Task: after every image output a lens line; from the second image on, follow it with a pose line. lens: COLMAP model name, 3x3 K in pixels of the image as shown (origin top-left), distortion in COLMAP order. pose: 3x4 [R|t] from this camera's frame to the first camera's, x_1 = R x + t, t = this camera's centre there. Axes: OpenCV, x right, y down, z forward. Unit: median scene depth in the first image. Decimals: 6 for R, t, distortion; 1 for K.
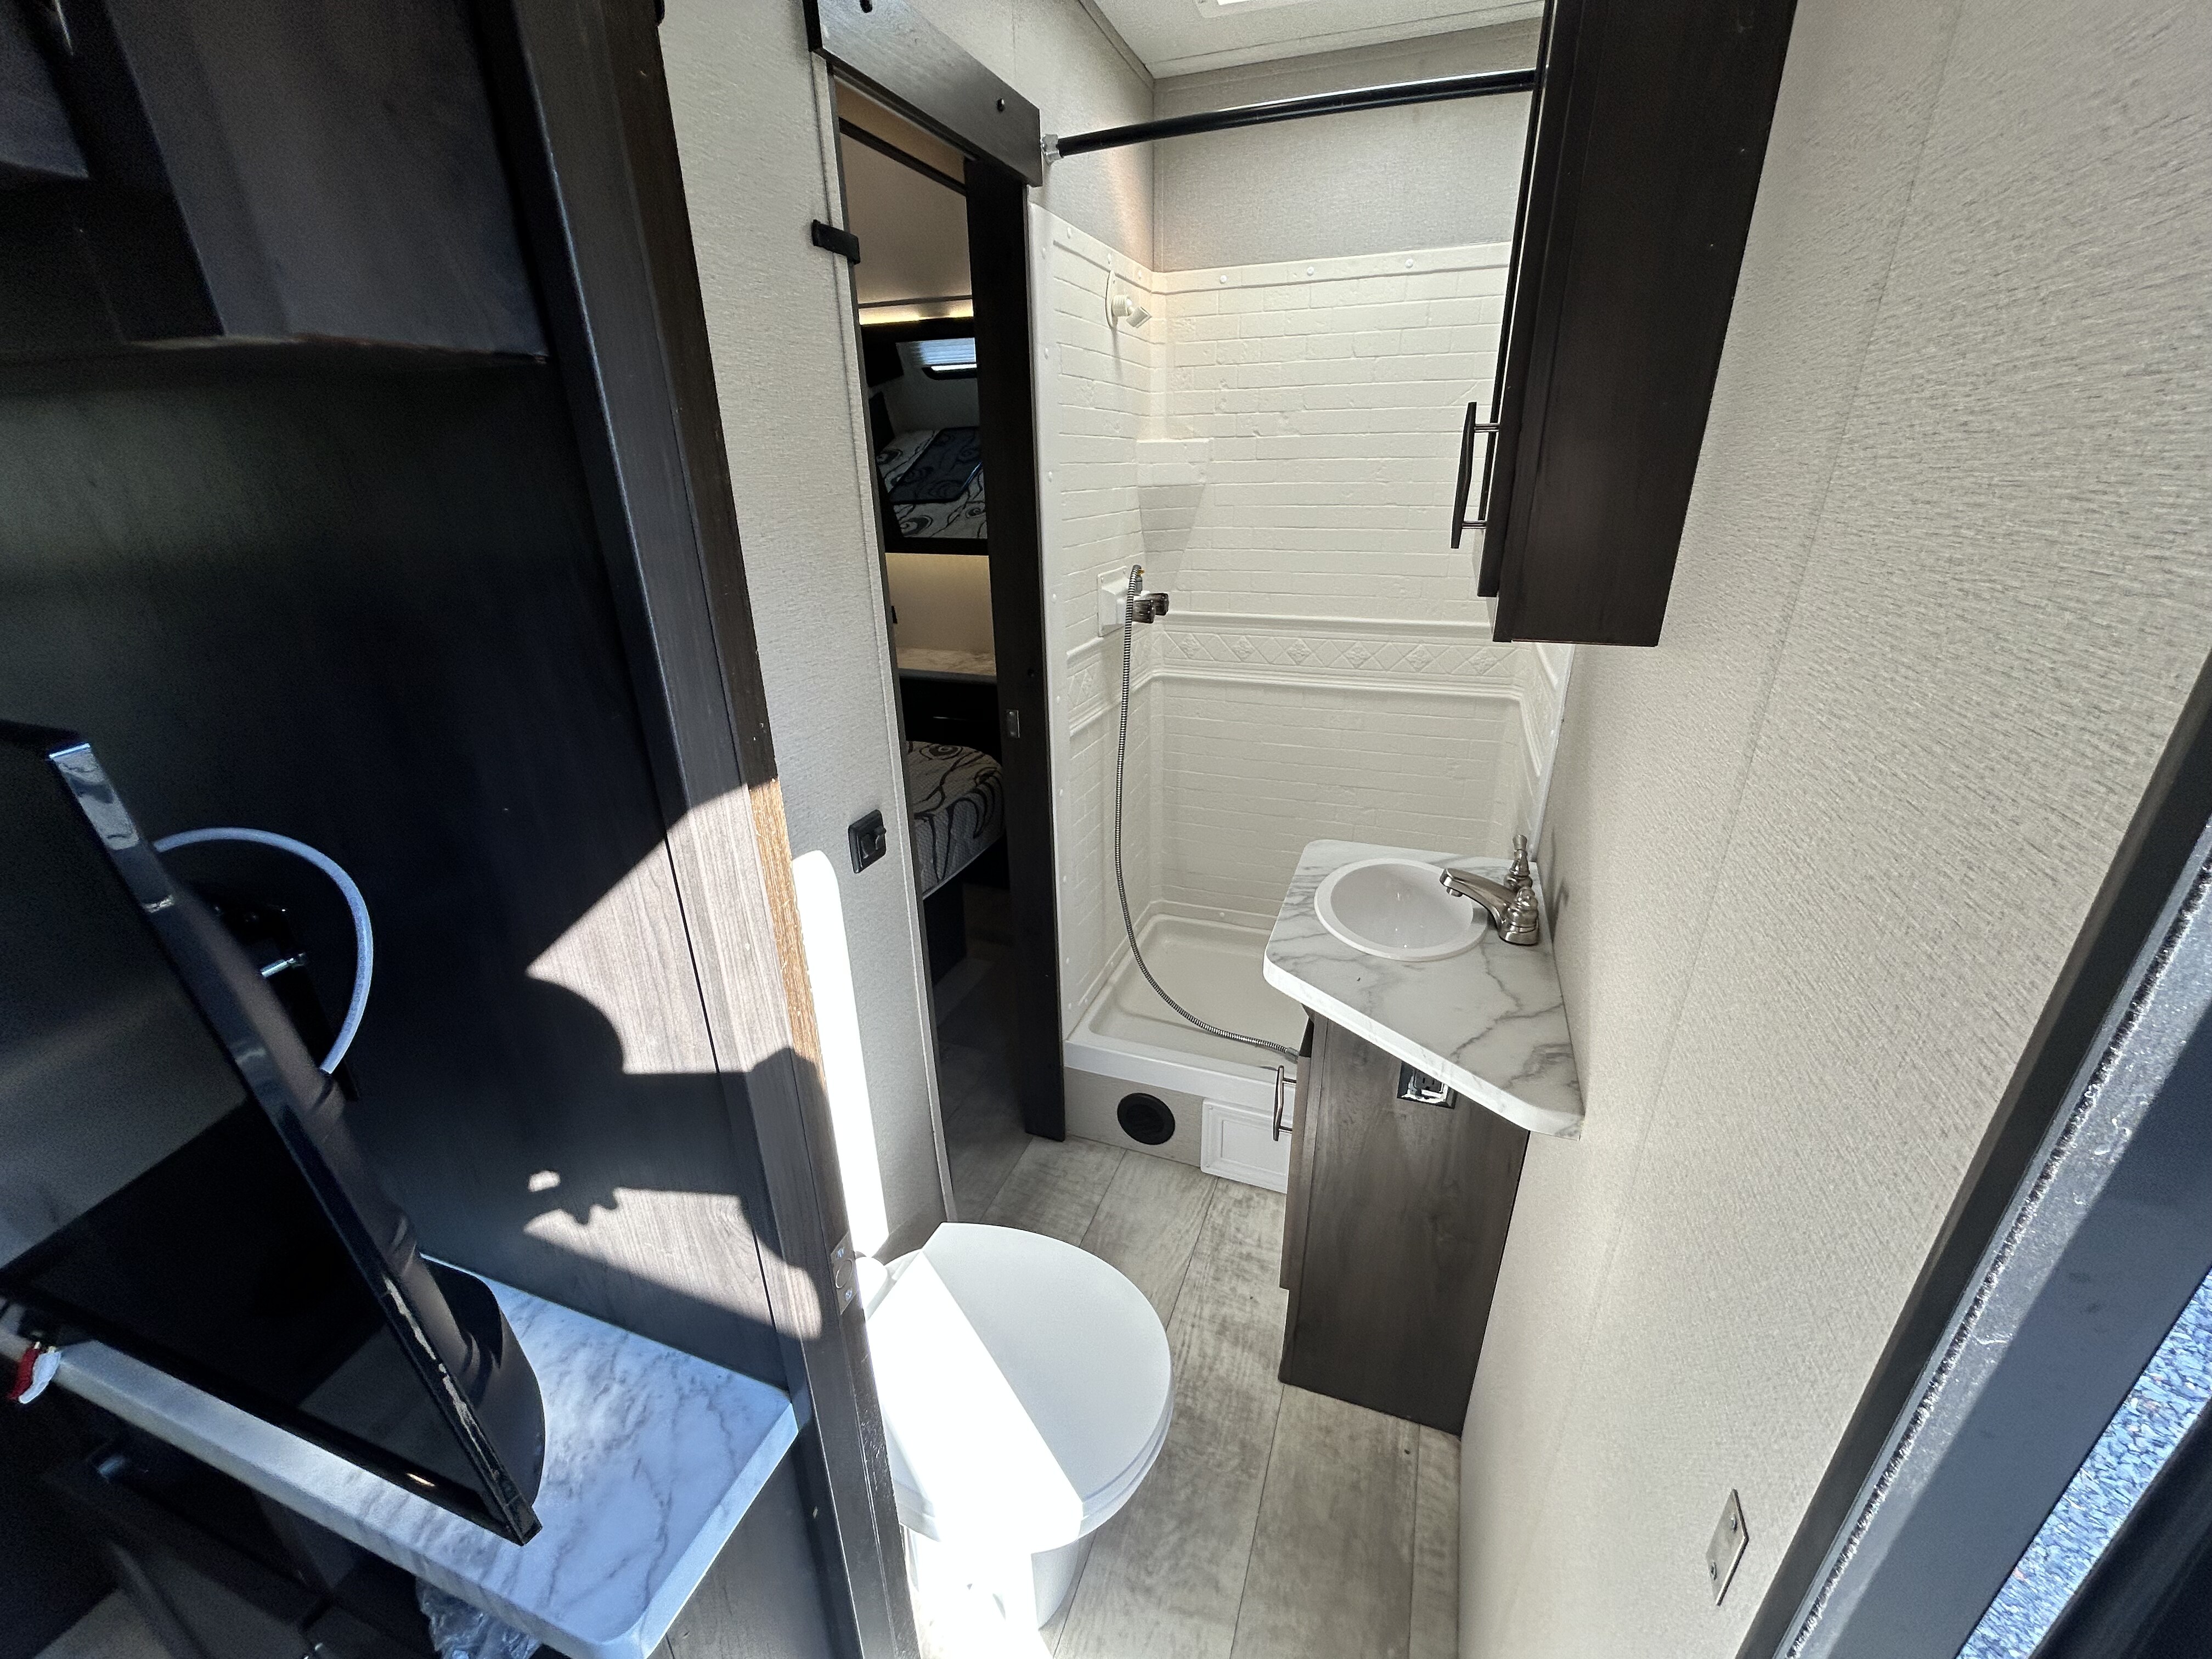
lens RADIAL K [[891.2, 0, 1106.0], [0, 891.2, 829.5], [0, 0, 1]] dist [-0.020076, -0.000087]
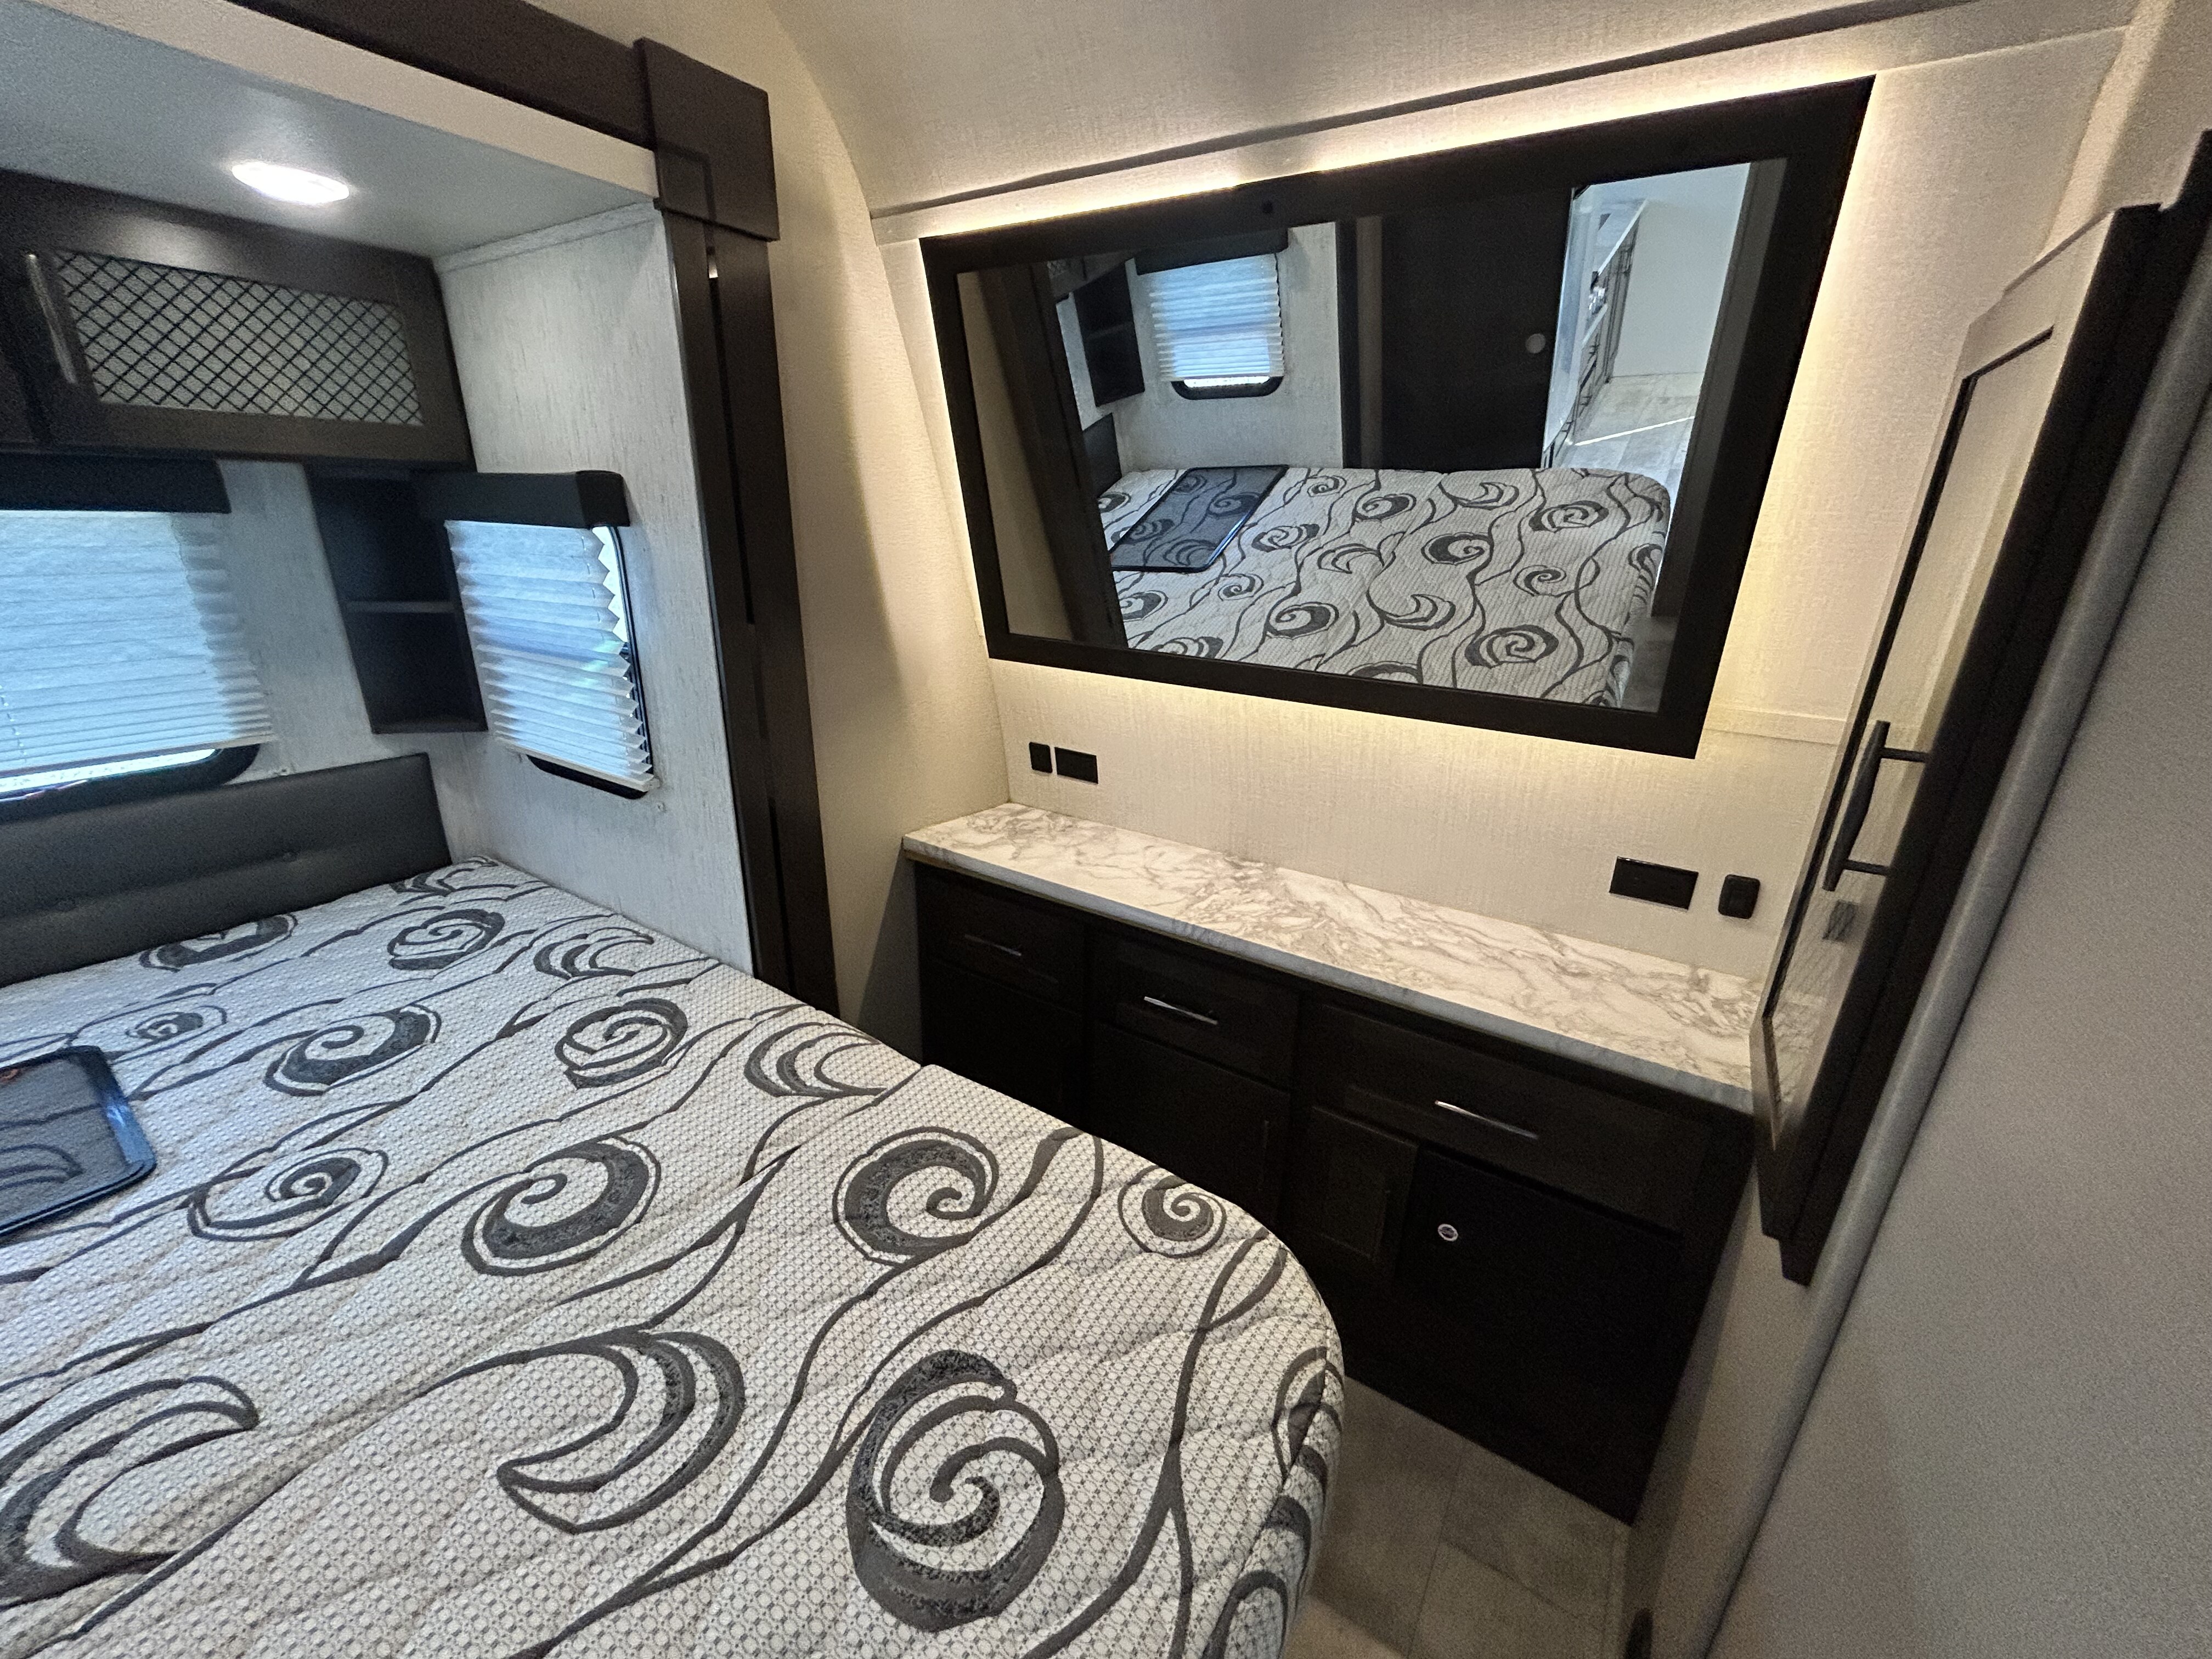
lens RADIAL K [[890.1, 0, 1111.5], [0, 890.1, 829.6], [0, 0, 1]] dist [-0.004817, 0.003035]
pose [[0.976469, 0.113055, -0.183647, -0.089097], [-0.122986, 0.991451, -0.043583, -0.135659], [0.177150, 0.065144, 0.982026, 0.333098]]
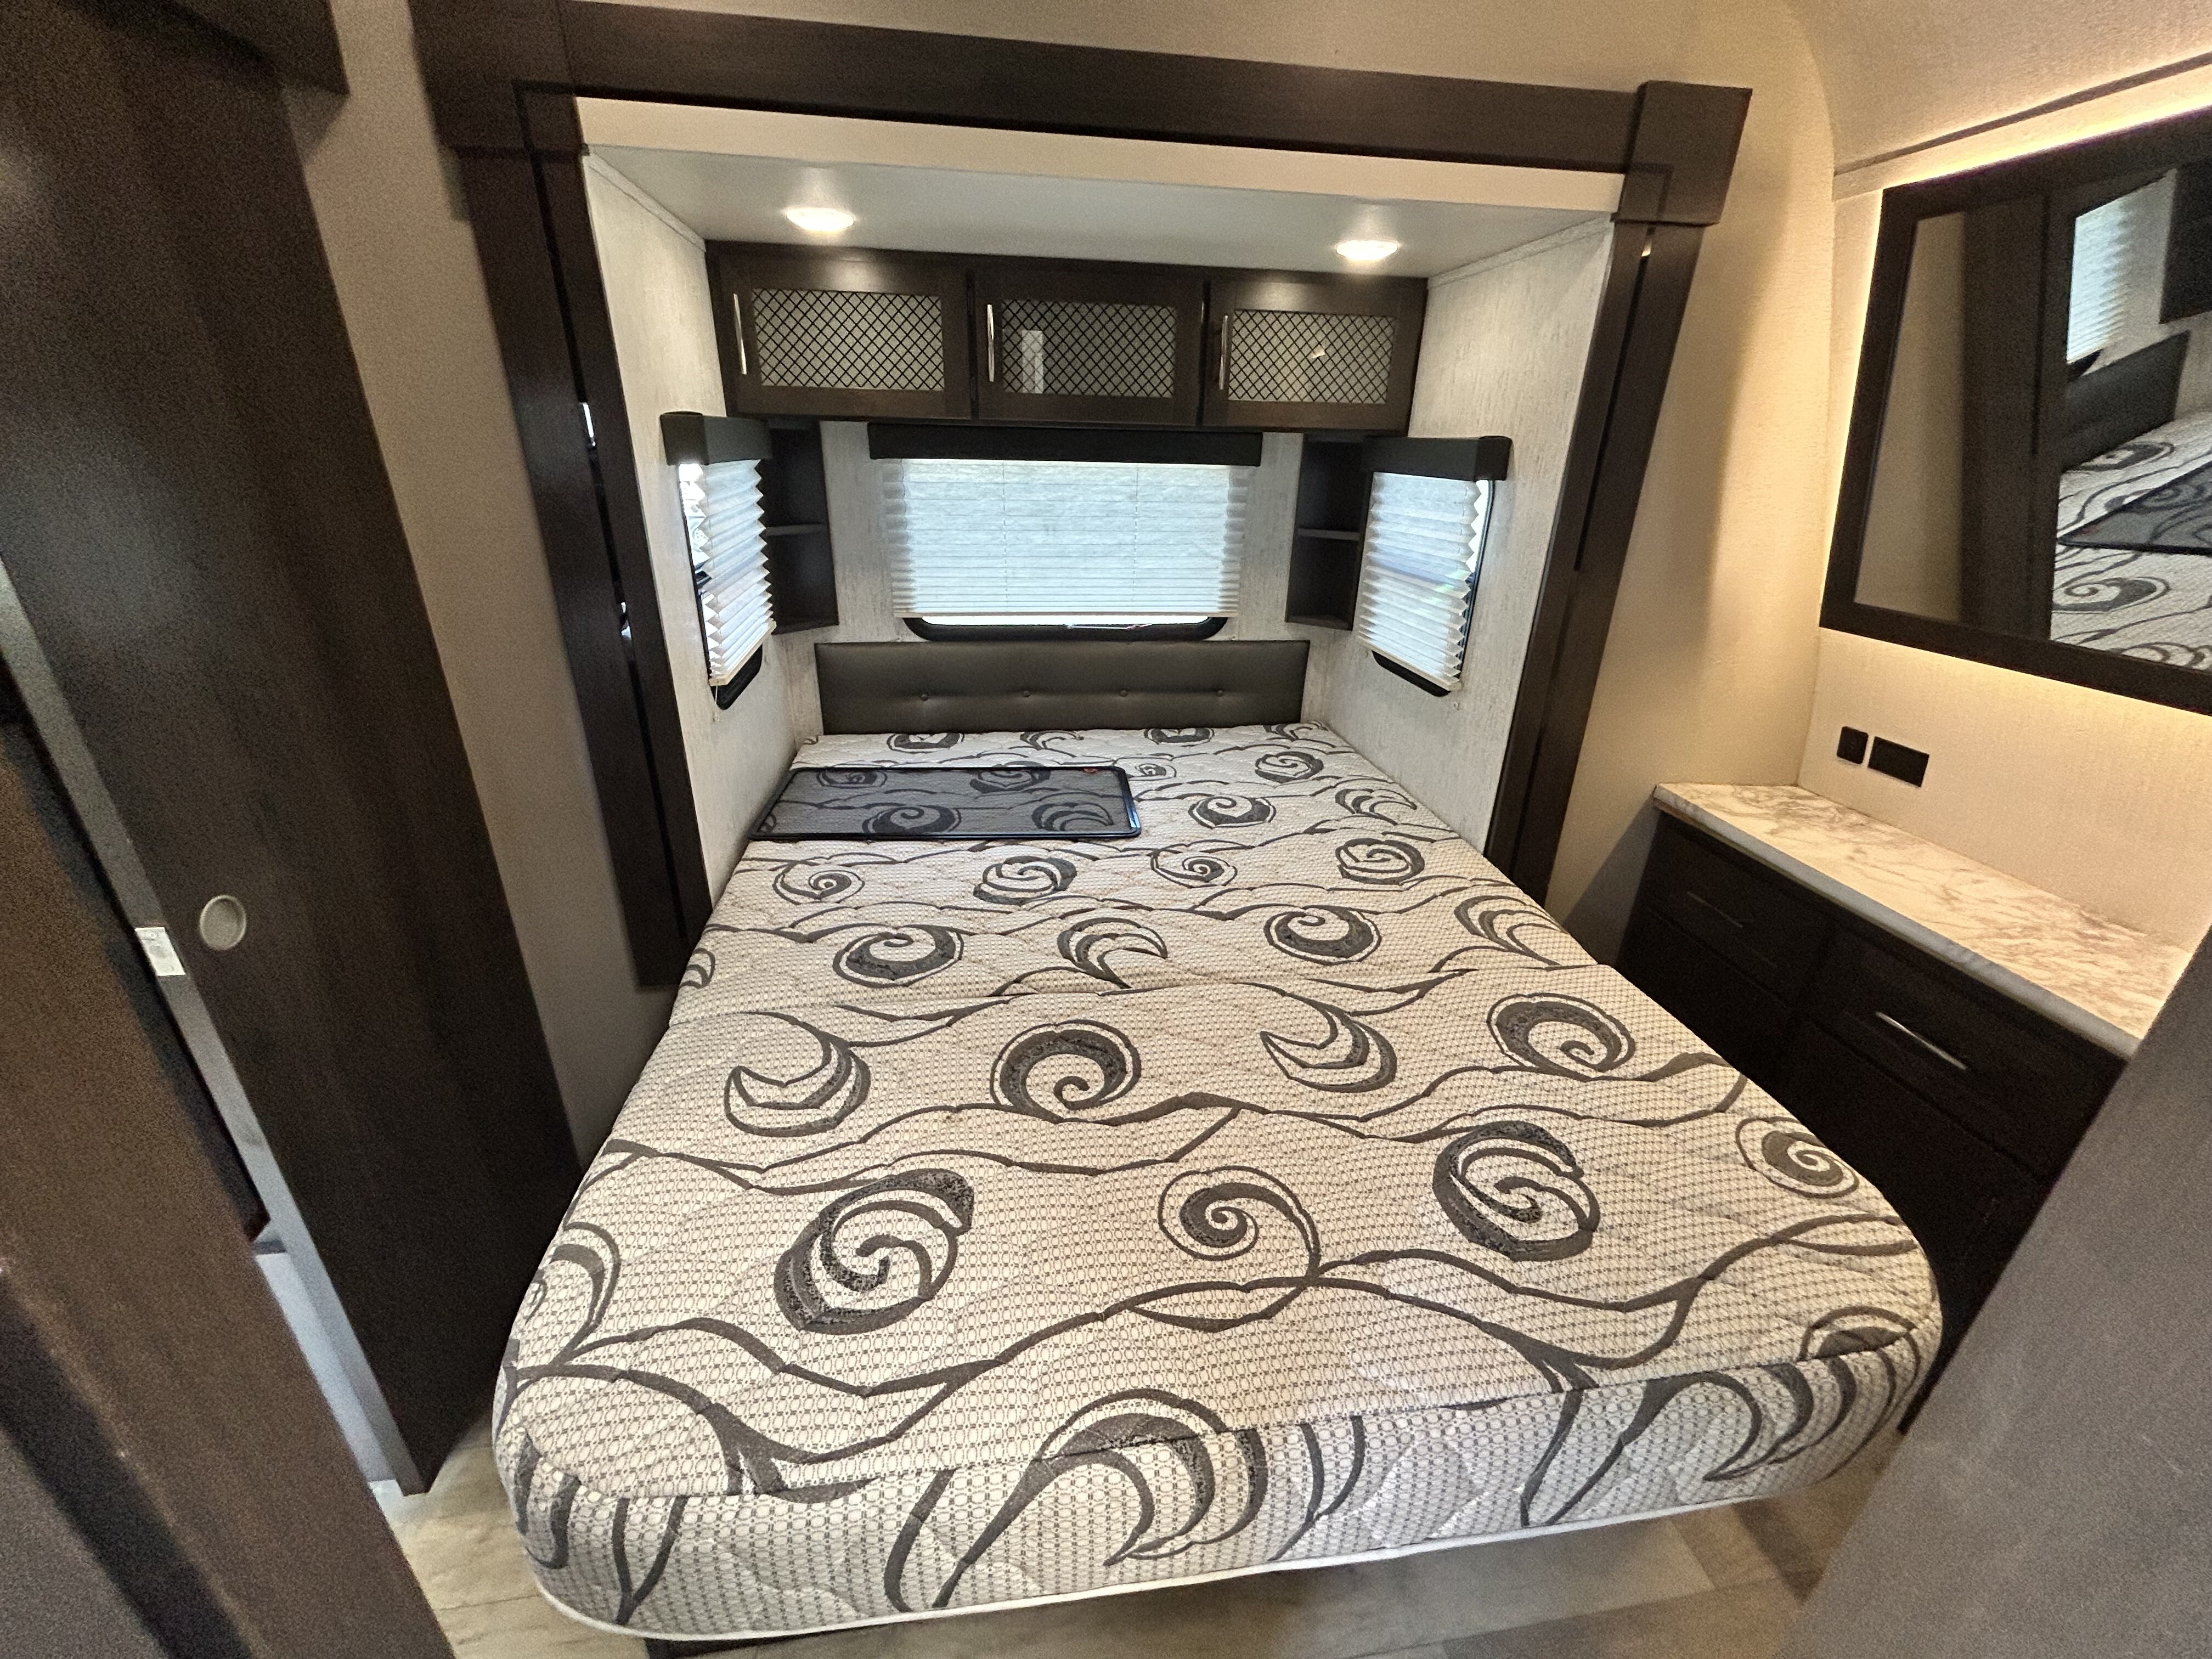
lens RADIAL K [[890.1, 0, 1111.5], [0, 890.1, 829.6], [0, 0, 1]] dist [-0.004817, 0.003035]
pose [[0.483189, 0.378701, -0.789376, -0.038357], [-0.366925, 0.906203, 0.210148, -0.112566], [0.794918, 0.188101, 0.576822, 0.266032]]
